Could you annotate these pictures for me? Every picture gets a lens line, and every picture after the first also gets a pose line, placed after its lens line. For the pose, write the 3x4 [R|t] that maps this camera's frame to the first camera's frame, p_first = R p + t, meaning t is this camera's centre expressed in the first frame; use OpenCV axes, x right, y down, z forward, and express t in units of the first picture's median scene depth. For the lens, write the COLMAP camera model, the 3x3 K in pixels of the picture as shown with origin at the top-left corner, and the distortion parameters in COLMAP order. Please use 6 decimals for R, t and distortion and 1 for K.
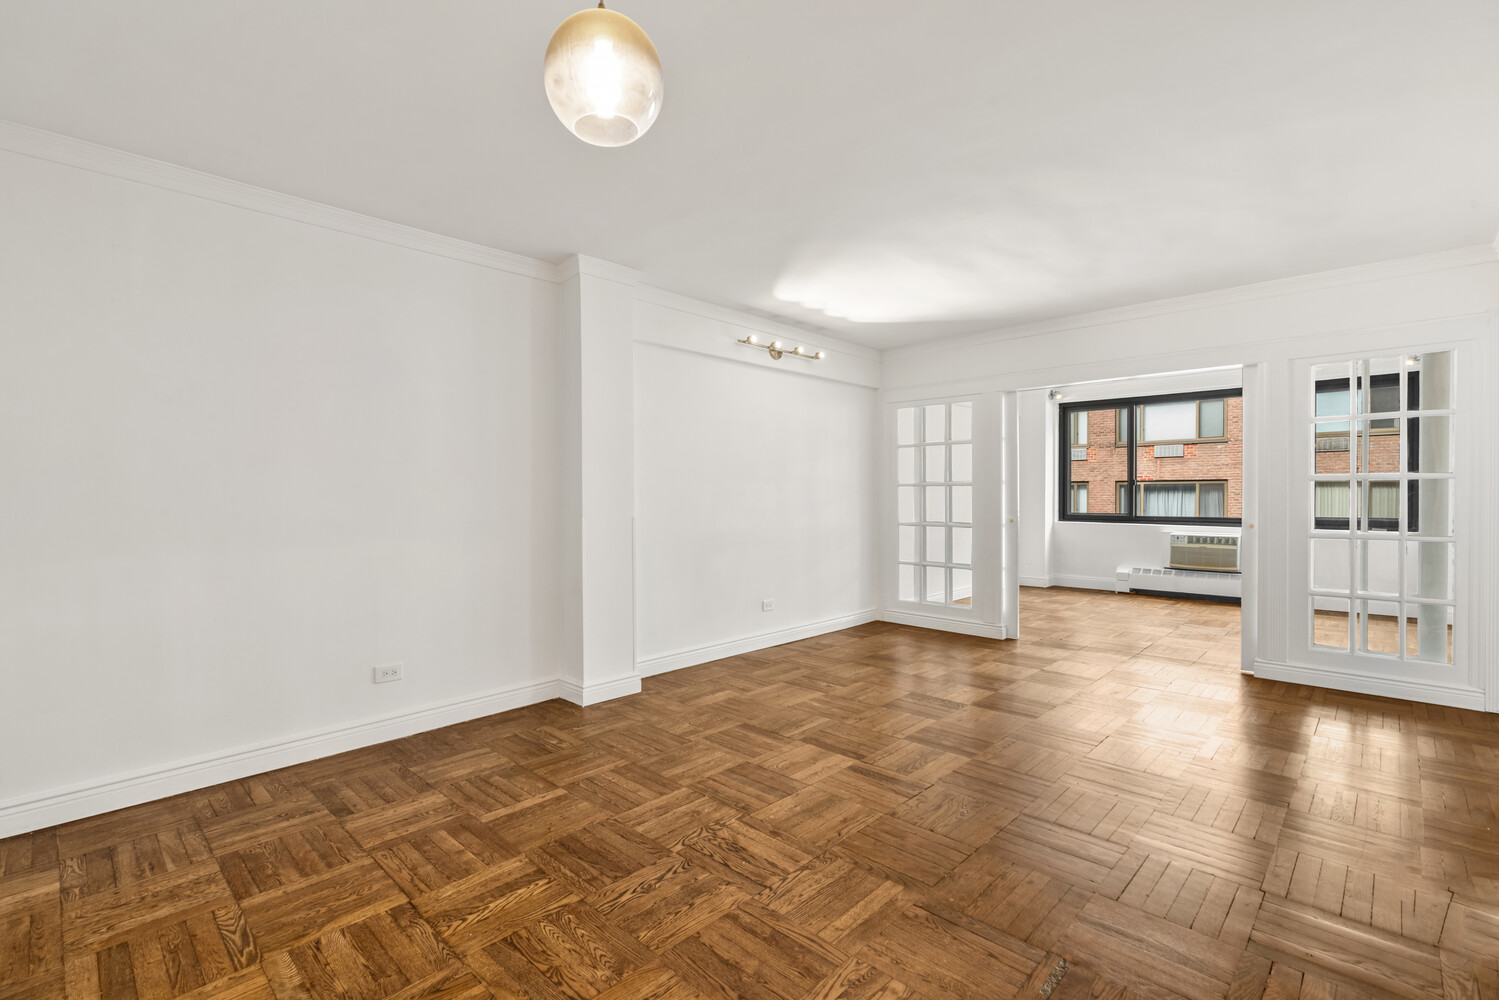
lens RADIAL K [[685.6, 0, 730.8], [0, 685.6, 499.2], [0, 0, 1]] dist [-0.005506, 0.001536]
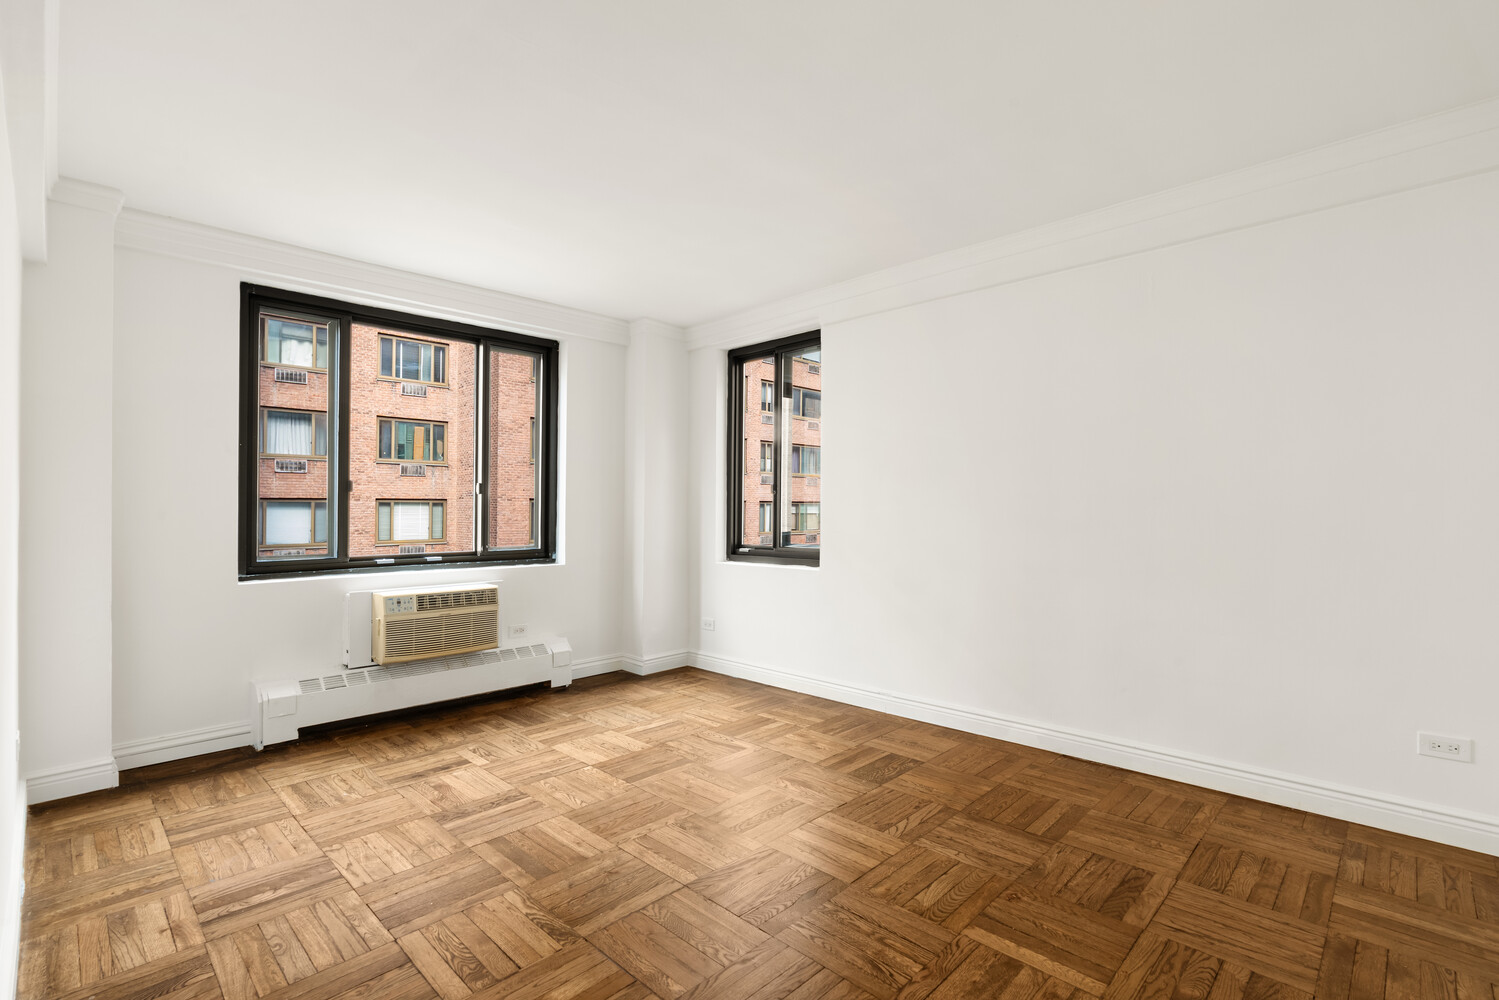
lens RADIAL K [[685.6, 0, 740.7], [0, 685.6, 516.3], [0, 0, 1]] dist [-0.005506, 0.001536]
pose [[-0.072283, -0.002877, 0.997380, 0.206097], [0.003370, 0.999989, 0.003129, -0.010659], [-0.997378, 0.003587, -0.072273, 1.198491]]
